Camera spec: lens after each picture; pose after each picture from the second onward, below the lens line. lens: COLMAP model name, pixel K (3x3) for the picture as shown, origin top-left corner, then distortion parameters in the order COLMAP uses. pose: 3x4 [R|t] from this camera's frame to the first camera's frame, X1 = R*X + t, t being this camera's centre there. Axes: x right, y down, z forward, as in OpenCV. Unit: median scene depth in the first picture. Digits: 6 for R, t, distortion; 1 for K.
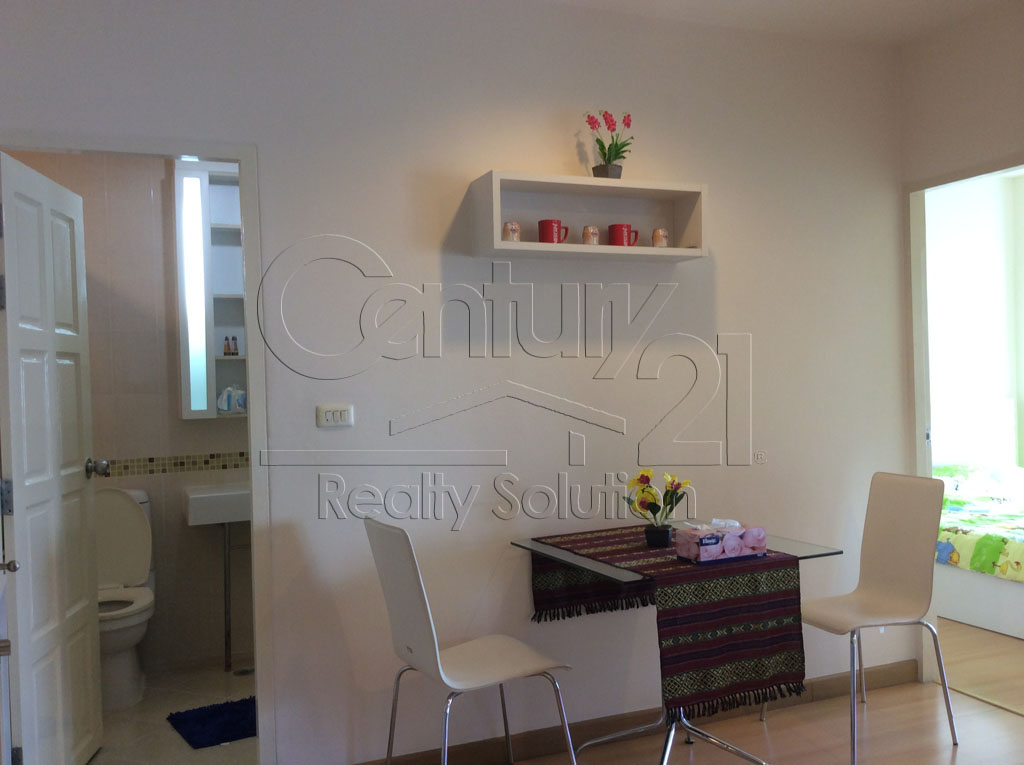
lens RADIAL K [[972.0, 0, 512.5], [0, 972.0, 378.8], [0, 0, 1]] dist [0.084124, 0.000000]
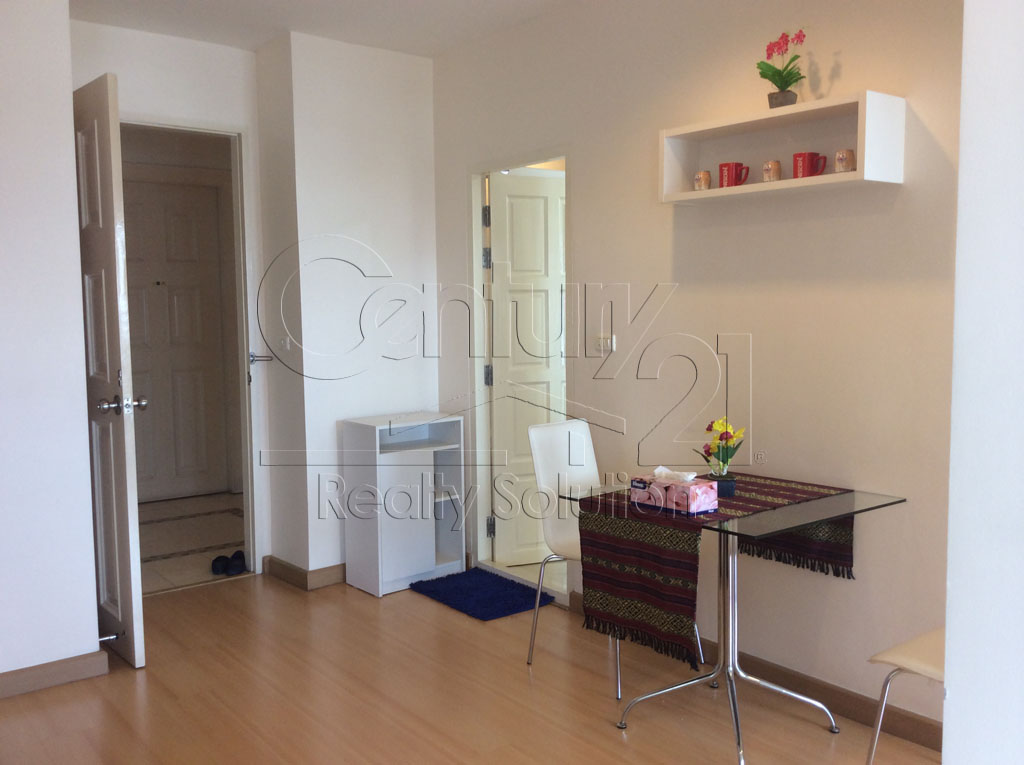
lens RADIAL K [[972.0, 0, 512.9], [0, 972.0, 385.1], [0, 0, 1]] dist [0.084124, 0.000000]
pose [[0.245306, 0.105389, -0.963700, 0.984484], [-0.005558, 0.994210, 0.107311, -0.042304], [0.969430, -0.020968, 0.244472, 0.526380]]
